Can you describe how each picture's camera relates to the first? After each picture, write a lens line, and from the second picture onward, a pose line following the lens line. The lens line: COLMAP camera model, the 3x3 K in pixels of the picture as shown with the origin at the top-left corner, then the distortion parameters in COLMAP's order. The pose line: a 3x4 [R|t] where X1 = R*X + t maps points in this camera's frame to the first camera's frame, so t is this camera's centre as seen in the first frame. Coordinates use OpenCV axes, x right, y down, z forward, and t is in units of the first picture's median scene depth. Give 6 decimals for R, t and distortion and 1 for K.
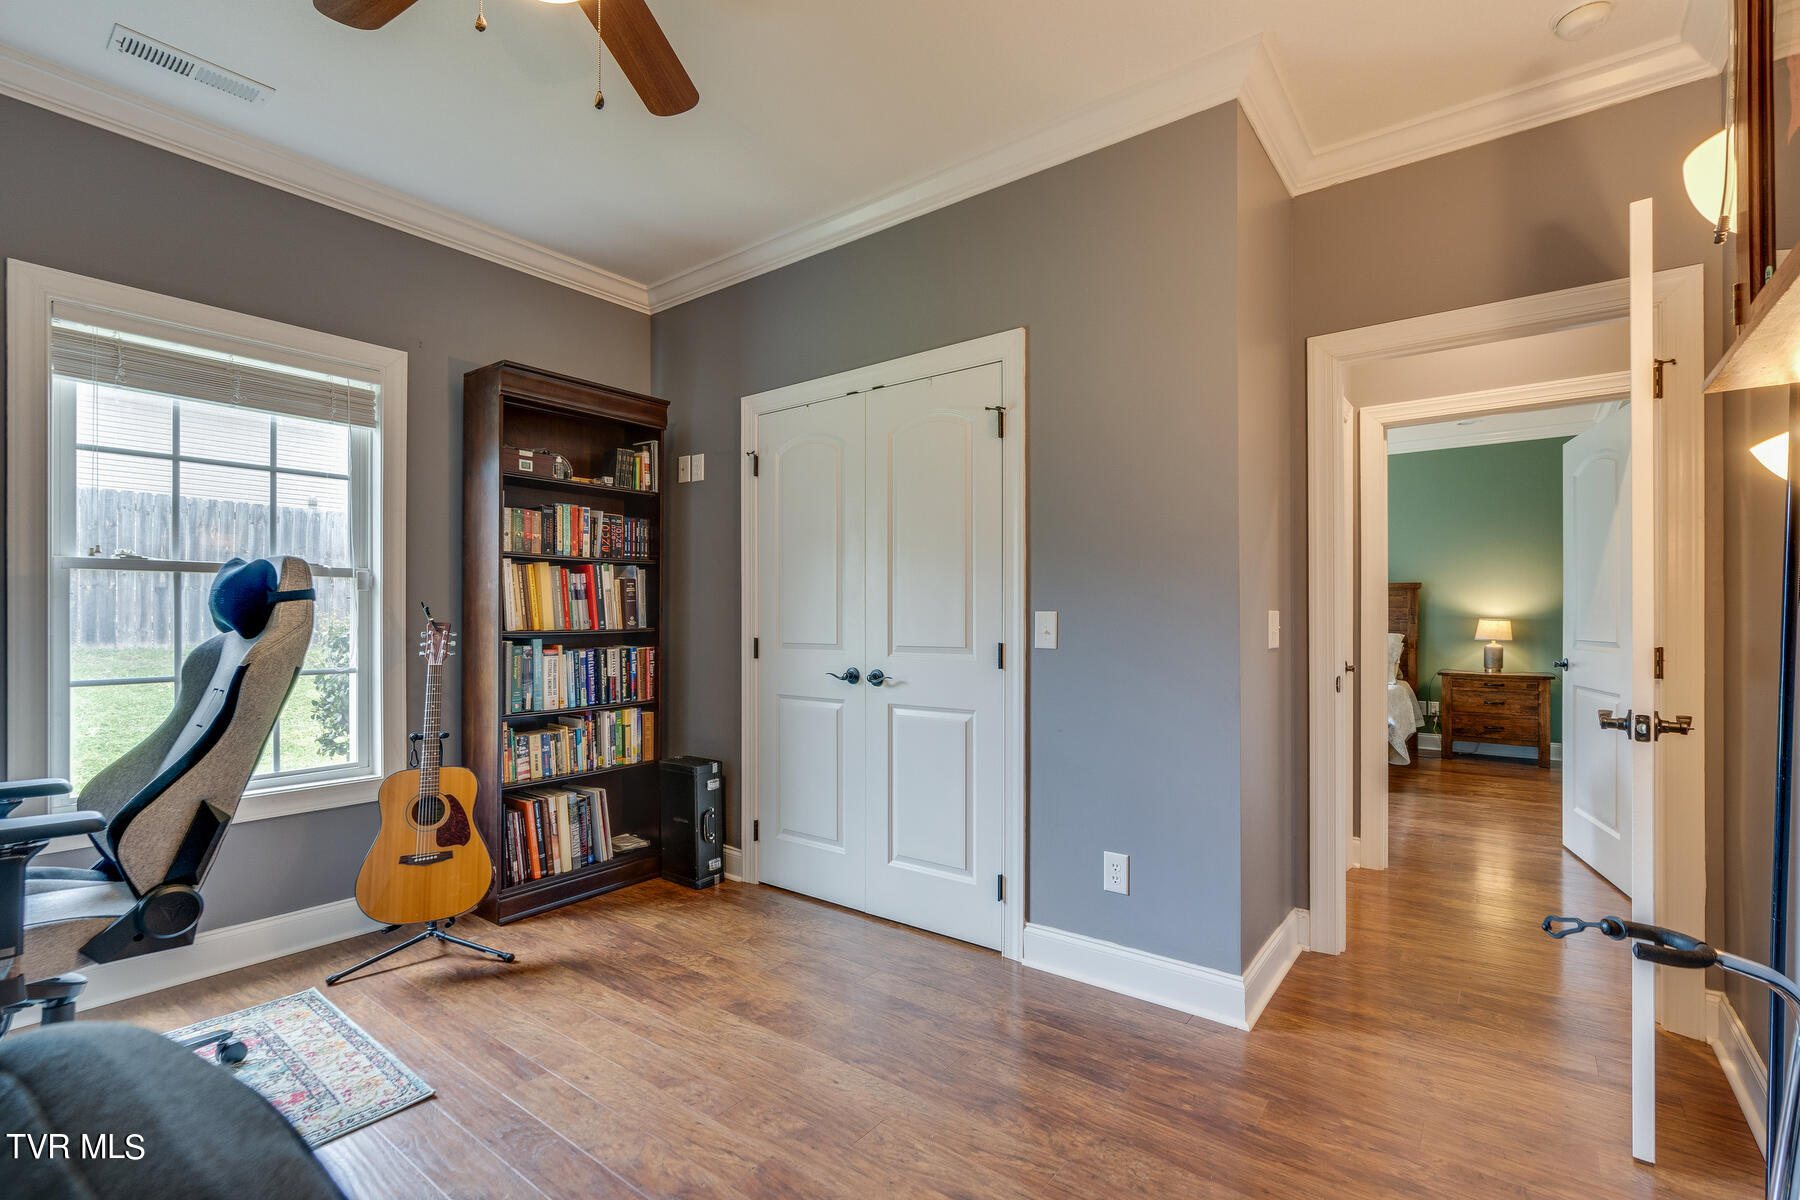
lens RADIAL K [[812.7, 0, 900.4], [0, 812.7, 623.0], [0, 0, 1]] dist [-0.001607, -0.000161]
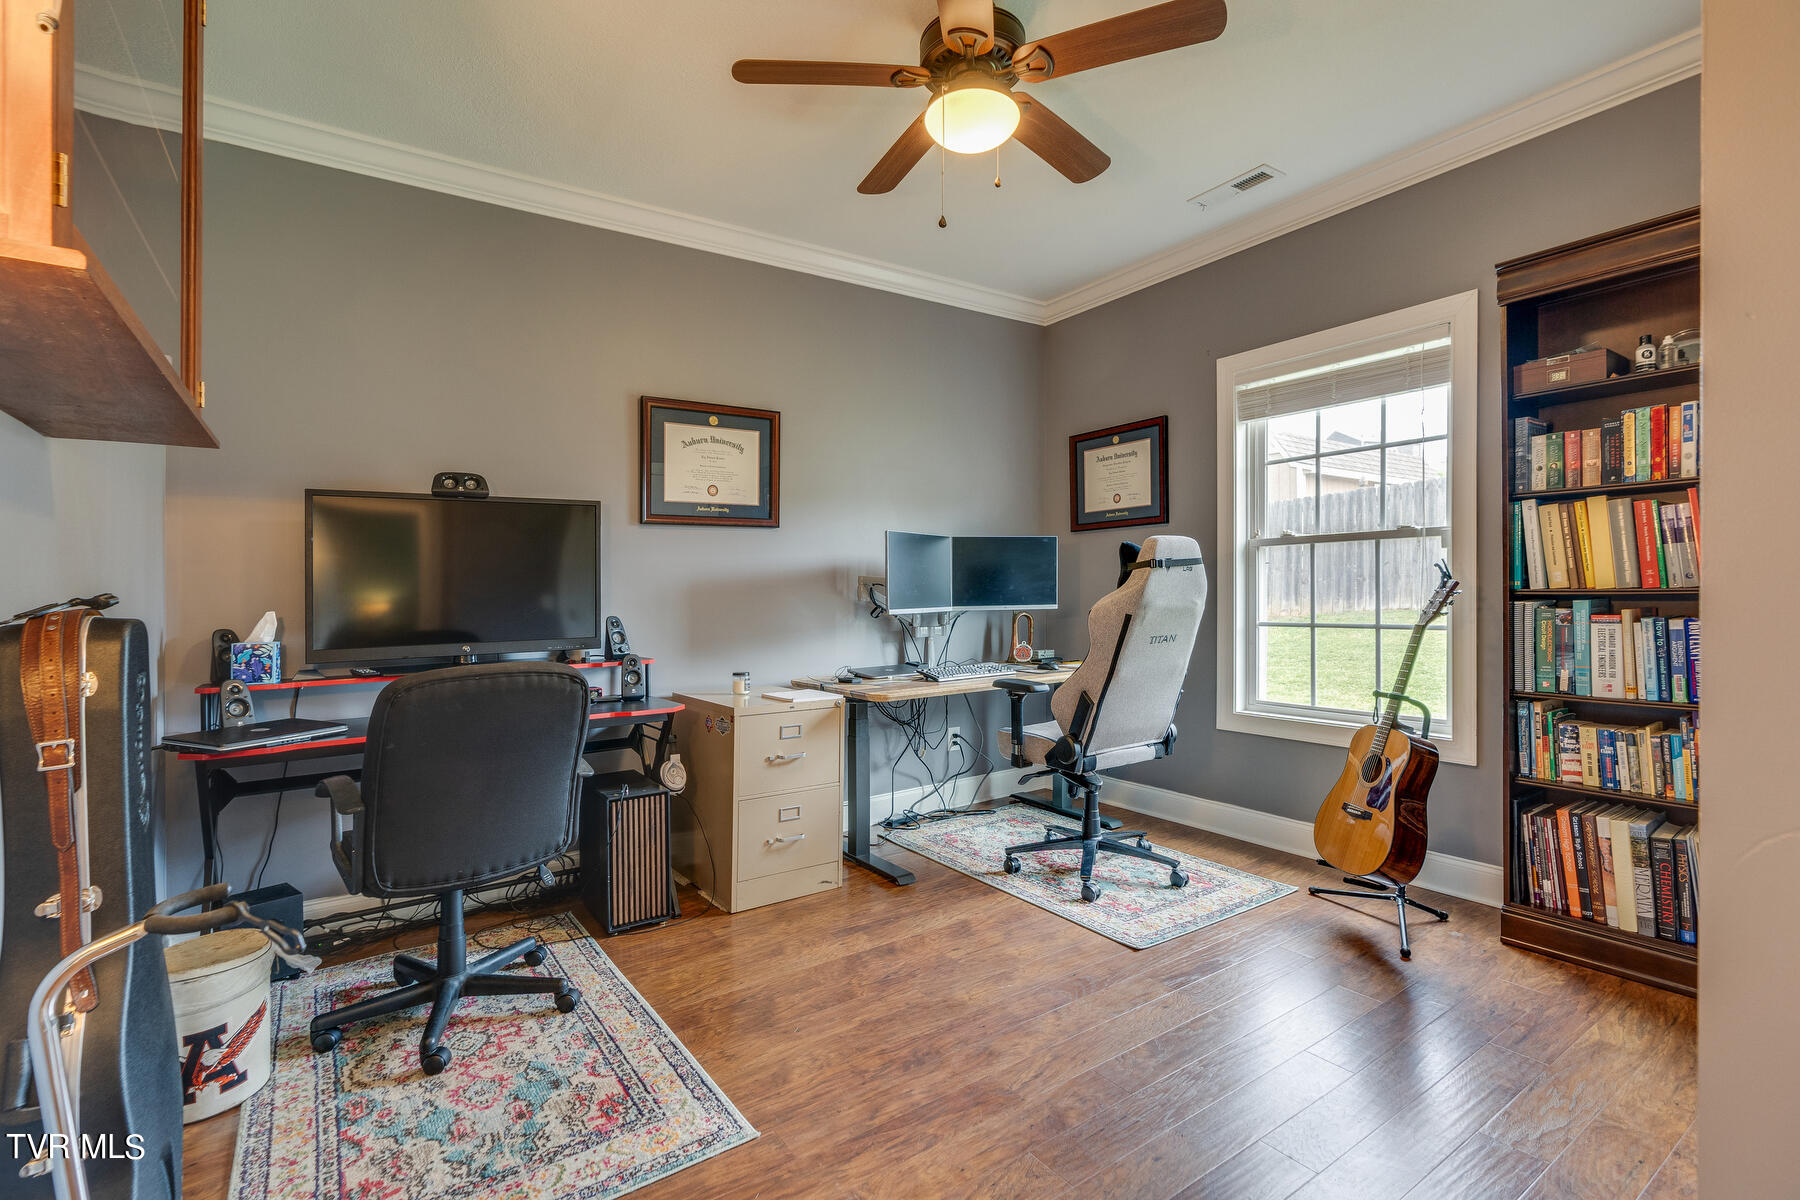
lens RADIAL K [[834.9, 0, 897.8], [0, 834.9, 584.5], [0, 0, 1]] dist [0.000999, 0.000258]
pose [[-0.309474, -0.004520, -0.950897, 0.490490], [0.006834, 0.999952, -0.006978, 0.006654], [0.950883, -0.008658, -0.309429, 0.644422]]
